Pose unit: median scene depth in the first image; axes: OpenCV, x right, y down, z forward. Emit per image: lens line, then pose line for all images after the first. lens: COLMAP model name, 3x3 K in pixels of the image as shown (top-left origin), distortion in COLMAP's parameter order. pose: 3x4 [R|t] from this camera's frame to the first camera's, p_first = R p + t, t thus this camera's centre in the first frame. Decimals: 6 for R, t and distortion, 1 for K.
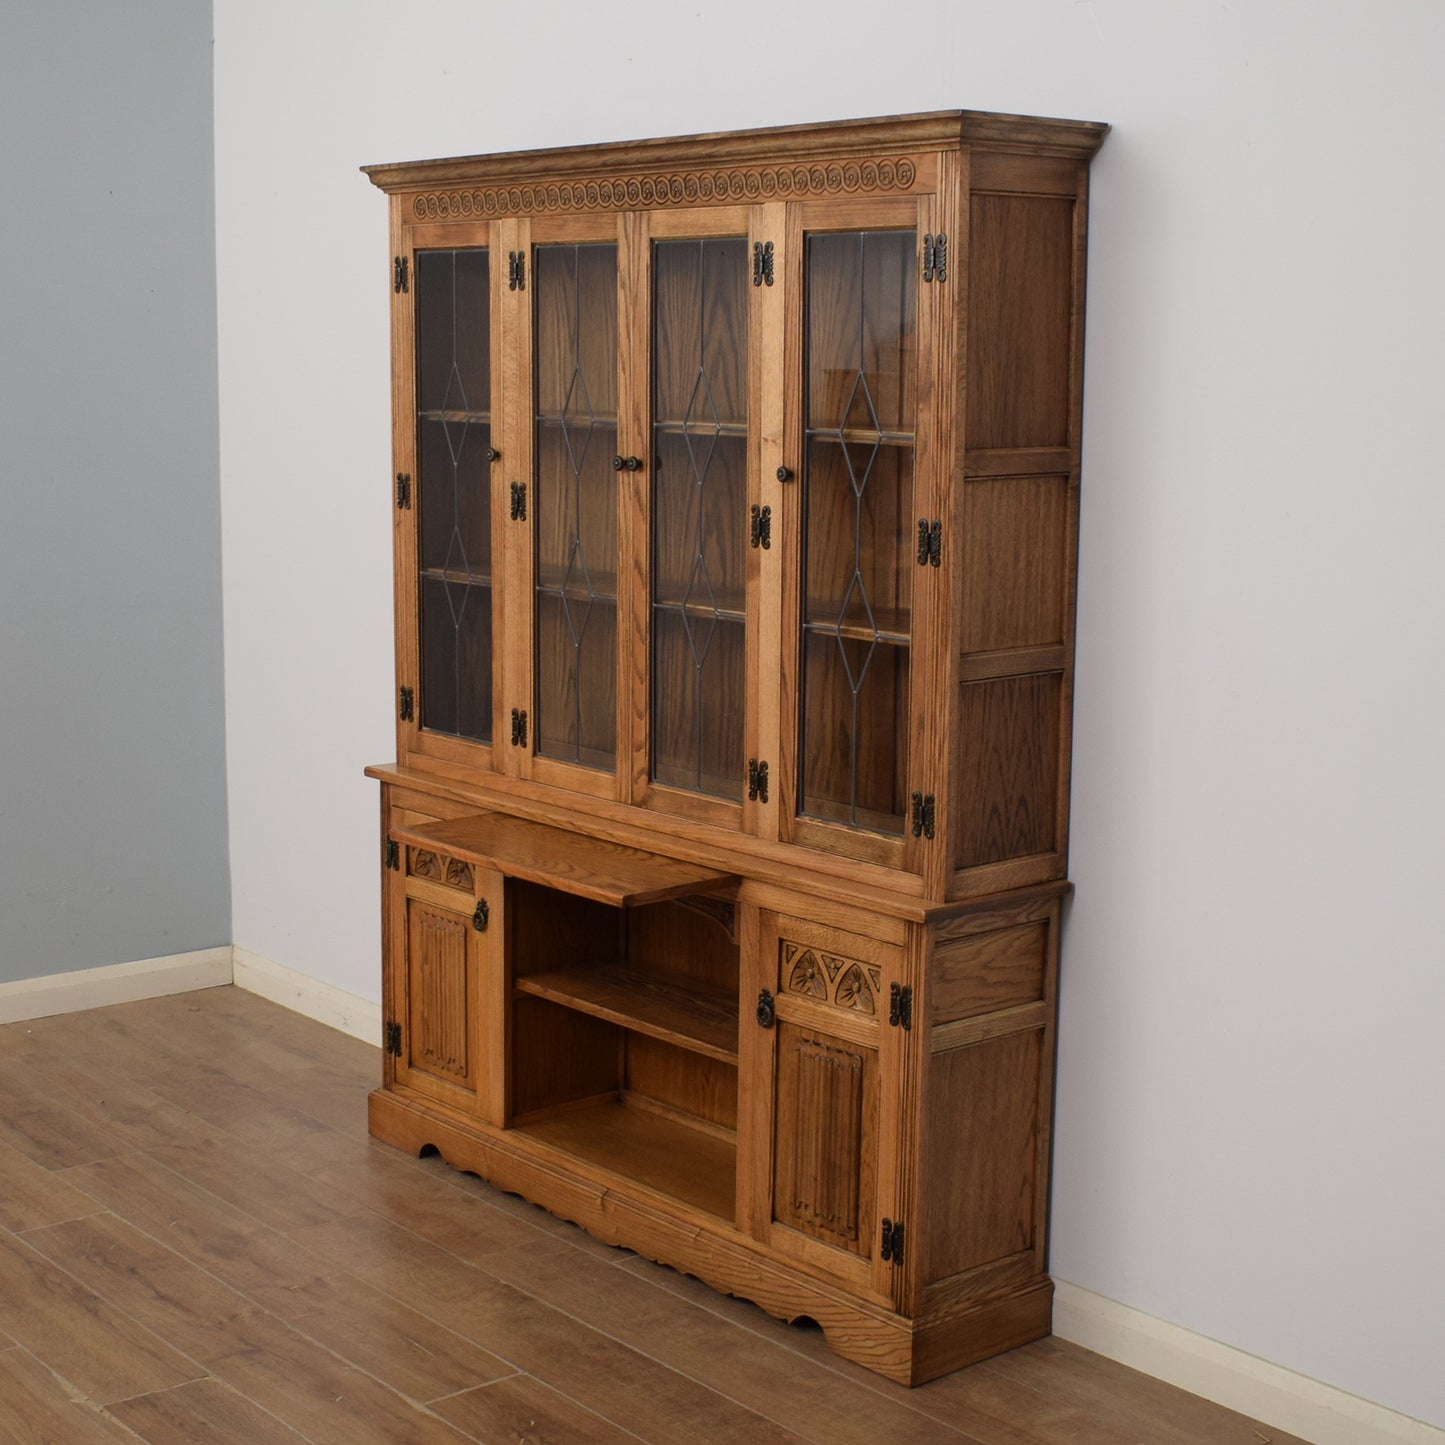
lens RADIAL K [[2334.1, 0, 719.1], [0, 2334.1, 728.0], [0, 0, 1]] dist [-0.098599, 0.000000]
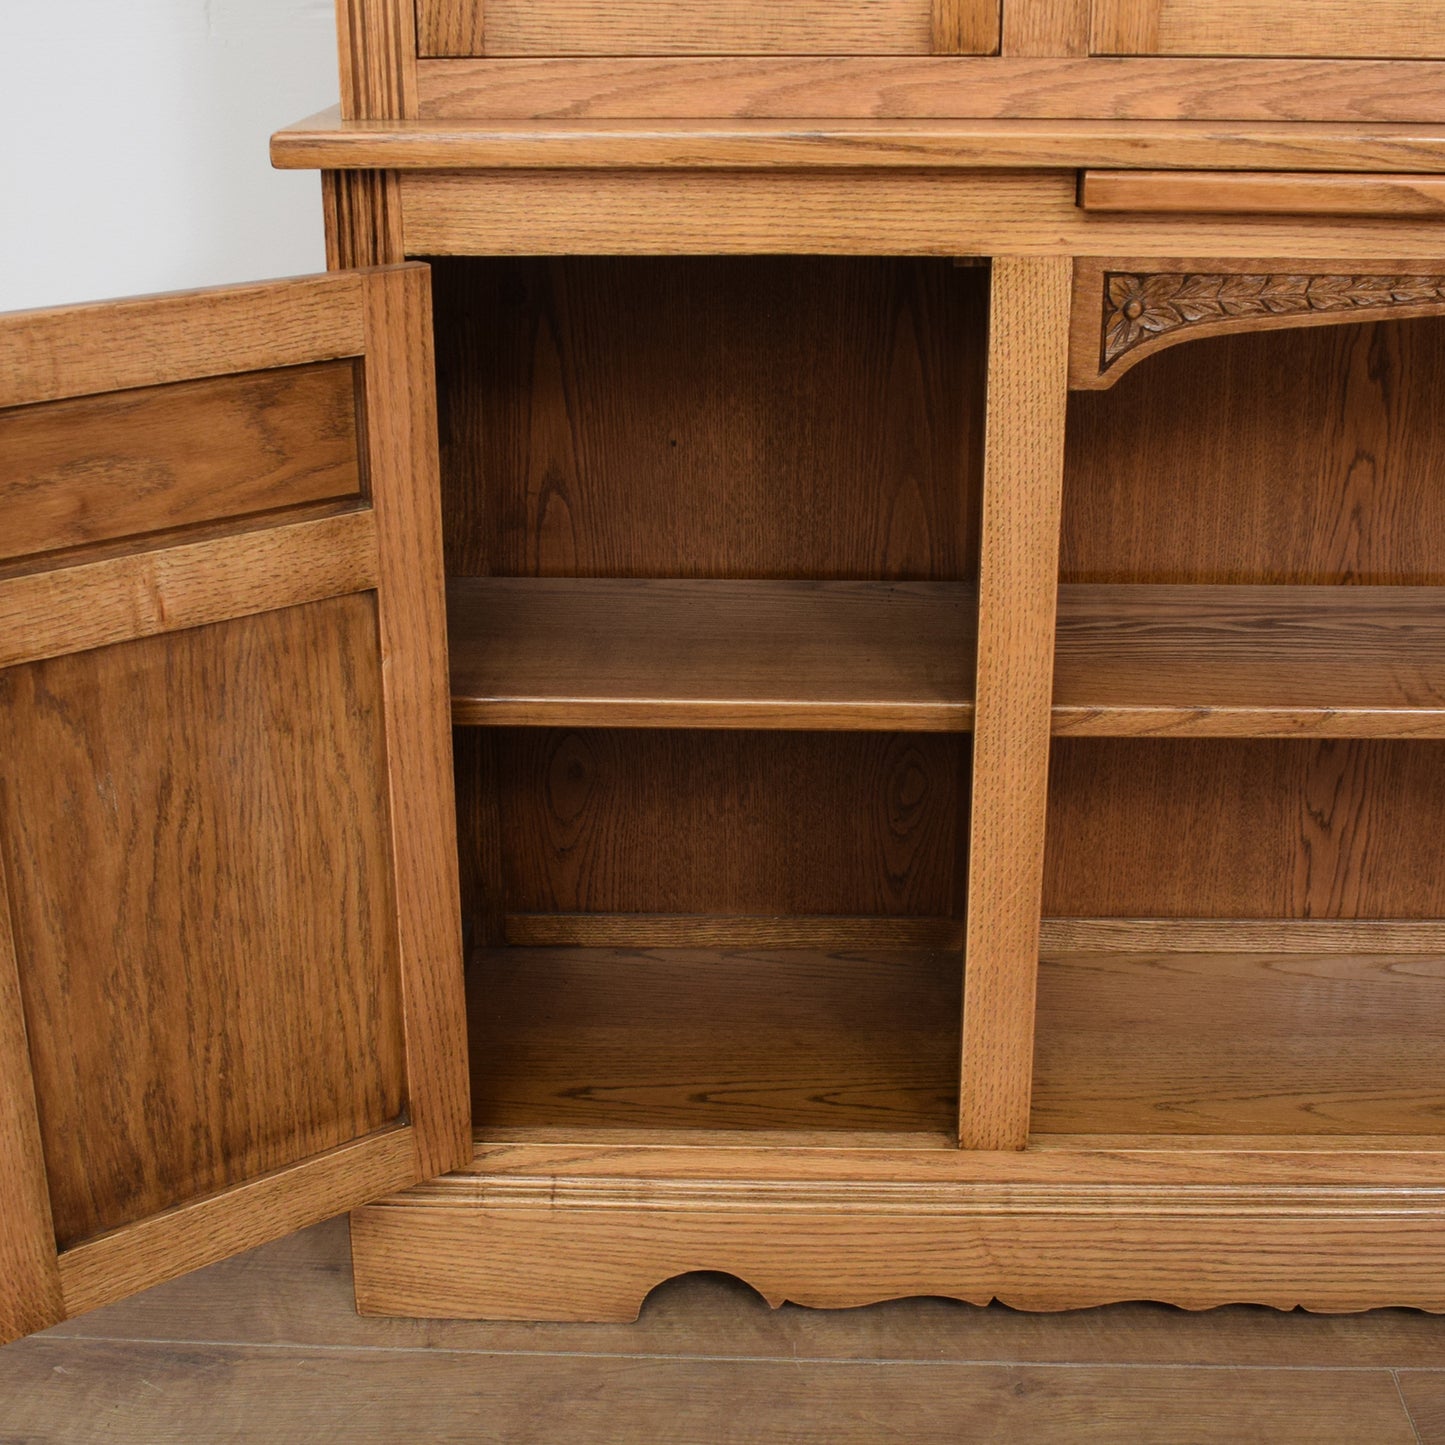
lens RADIAL K [[2225.9, 0, 718.9], [0, 2225.9, 720.1], [0, 0, 1]] dist [-0.093798, 0.000000]
pose [[0.684984, -0.274051, 0.675050, -0.369274], [0.130222, 0.957690, 0.256656, 0.027474], [-0.716826, -0.087899, 0.691690, 0.927277]]
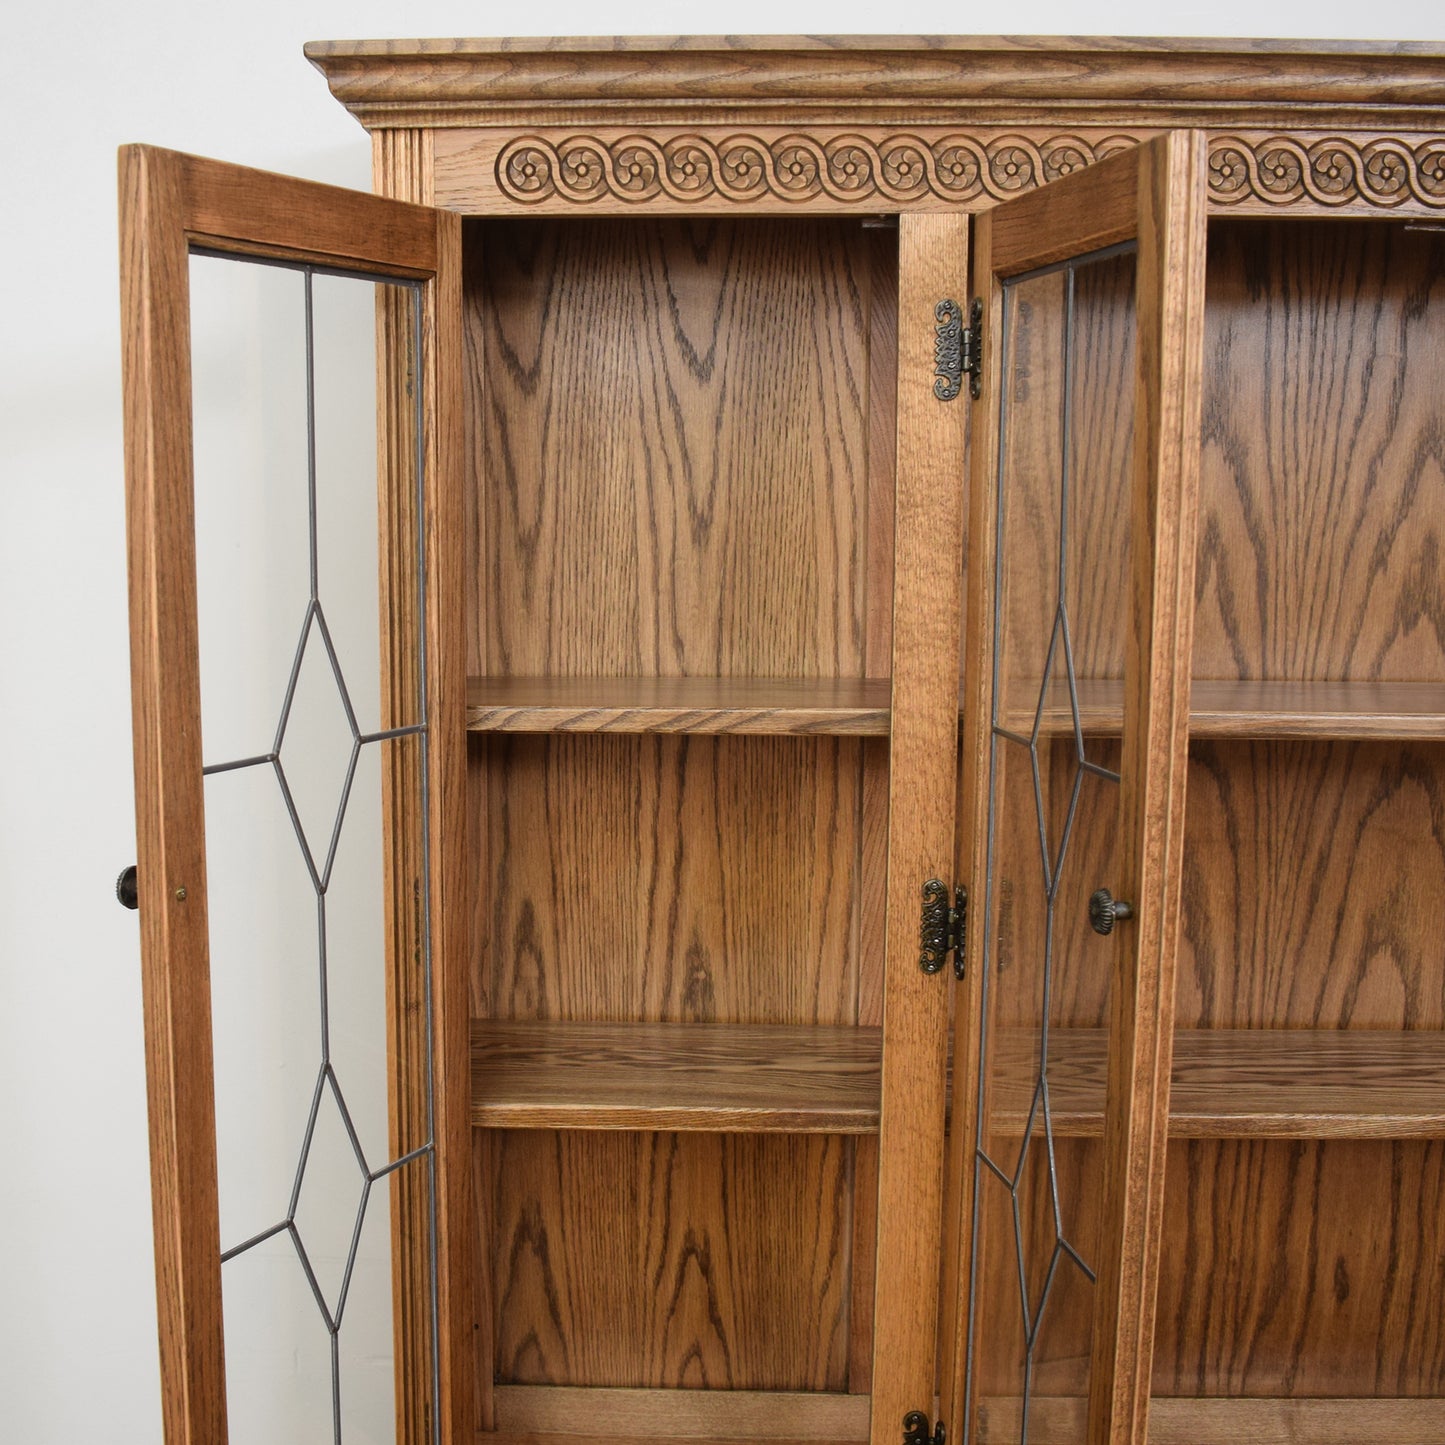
lens RADIAL K [[1859.6, 0, 627.1], [0, 1859.6, 759.5], [0, 0, 1]] dist [-0.092639, 0.000000]
pose [[0.696565, -0.107973, 0.709323, -0.381083], [0.121255, 0.992107, 0.031944, -0.156150], [-0.707174, 0.063758, 0.704159, 0.888553]]
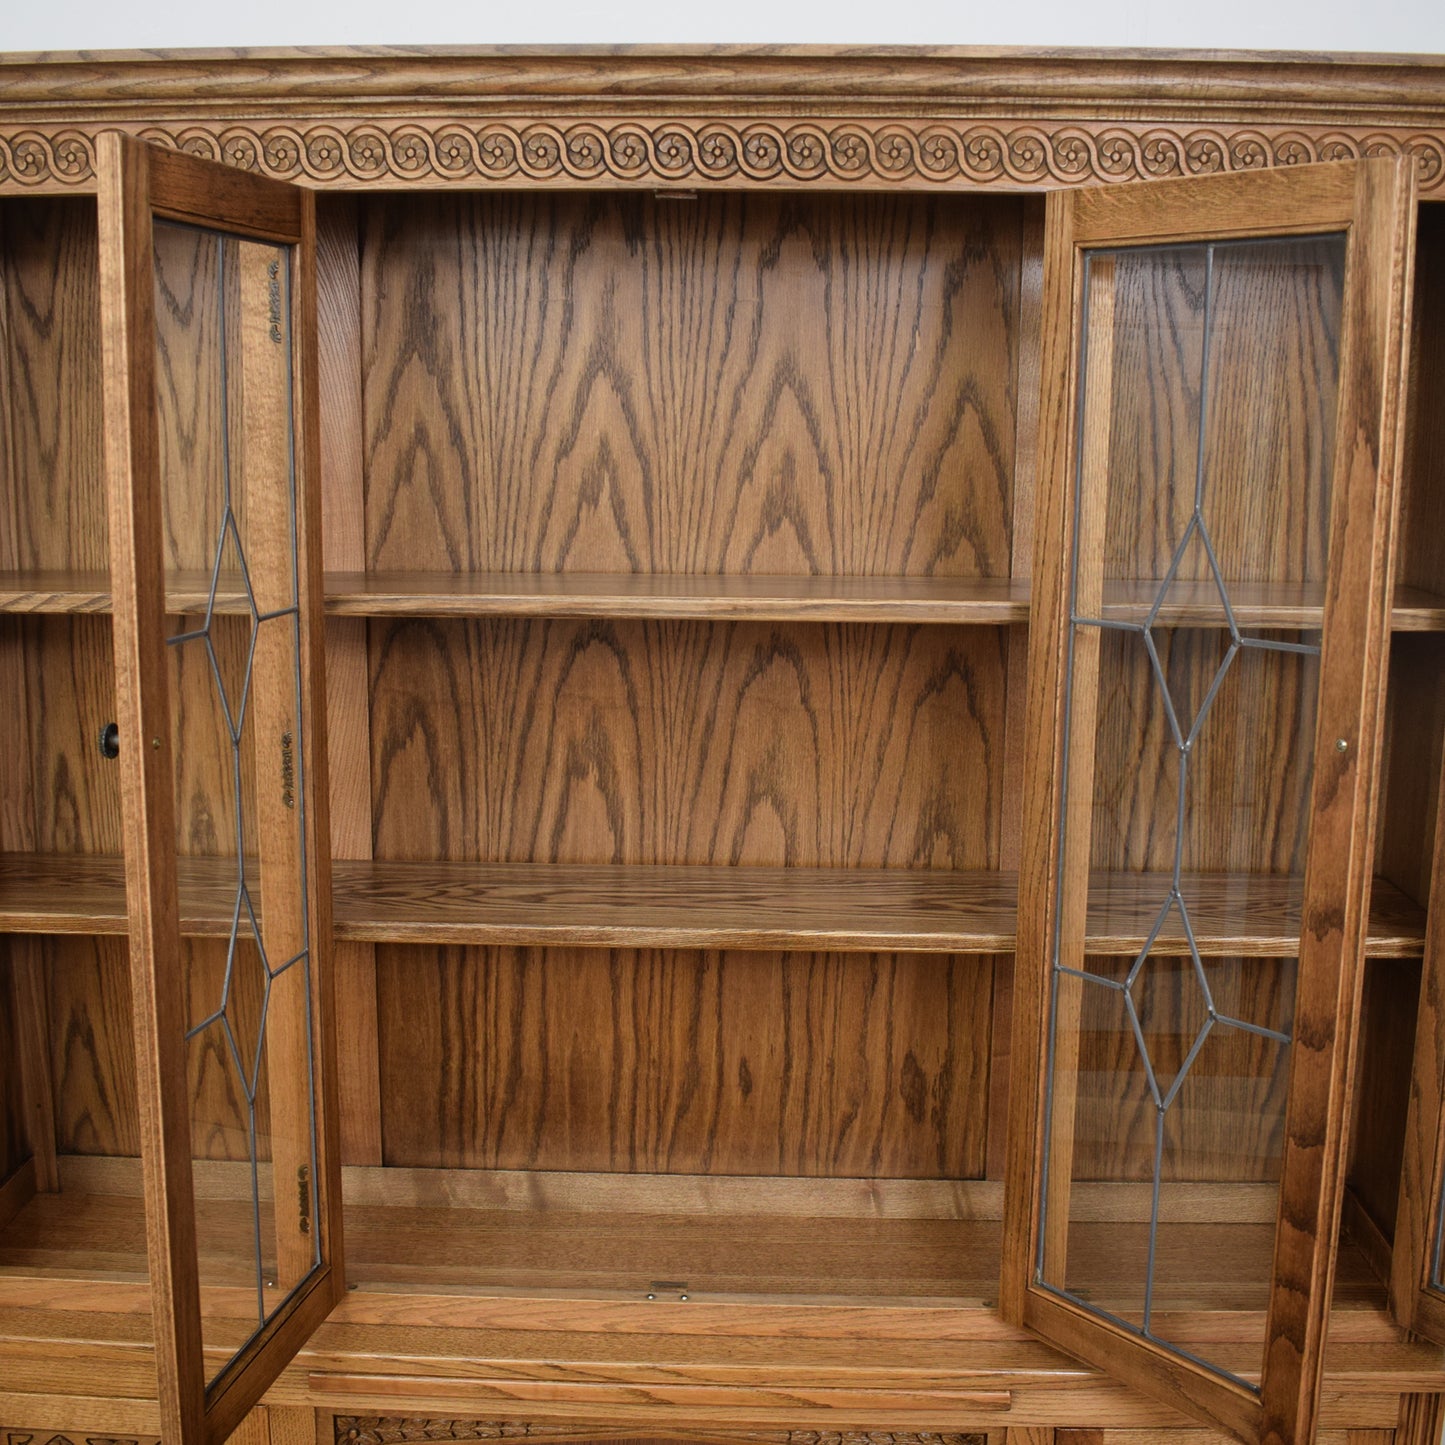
lens RADIAL K [[1720.0, 0, 701.2], [0, 1720.0, 720.9], [0, 0, 1]] dist [-0.094964, 0.000000]
pose [[0.683576, -0.127165, 0.718716, -0.316081], [0.116507, 0.991090, 0.064546, -0.132546], [-0.720520, 0.039613, 0.692301, 0.750546]]
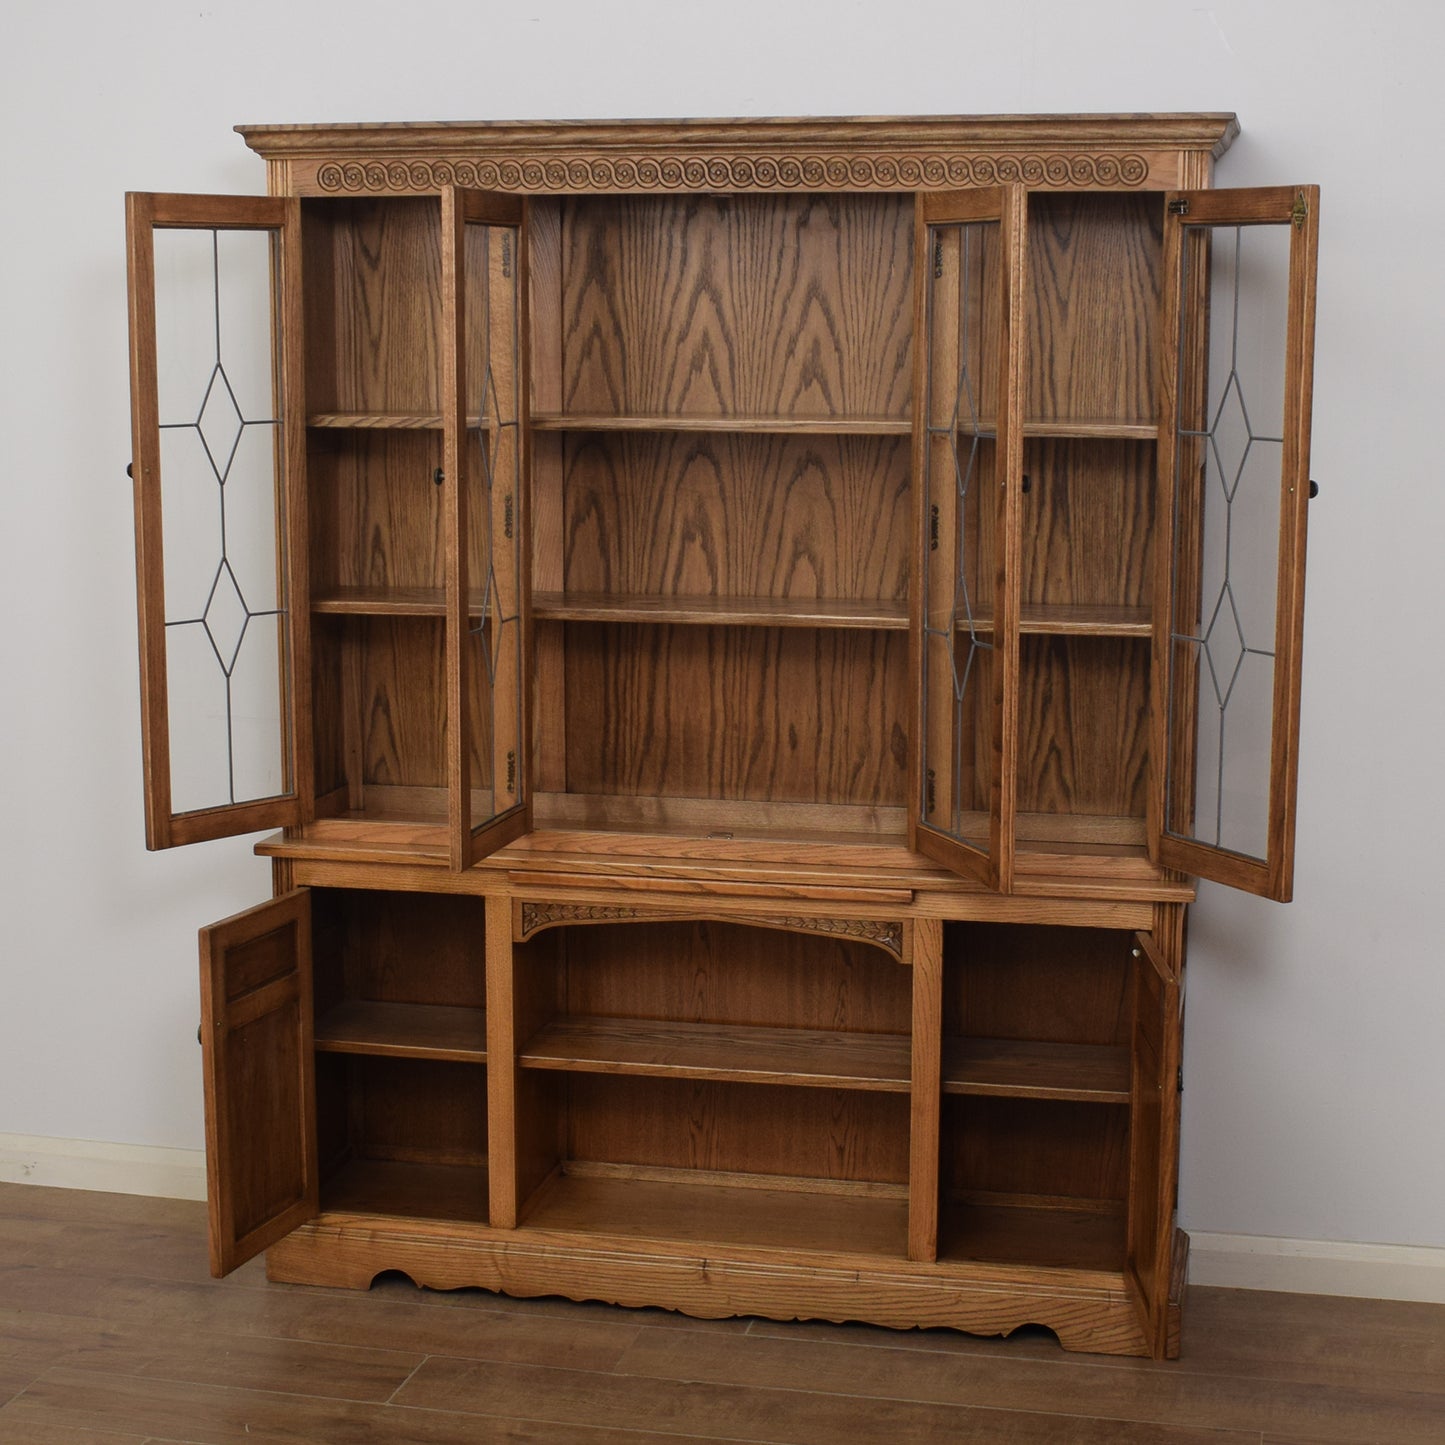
lens RADIAL K [[2457.9, 0, 778.8], [0, 2457.9, 706.5], [0, 0, 1]] dist [-0.097631, 0.000000]
pose [[0.793995, -0.099055, 0.599800, -0.624776], [0.101210, 0.994405, 0.030244, -0.047678], [-0.599440, 0.036692, 0.799579, 0.220103]]
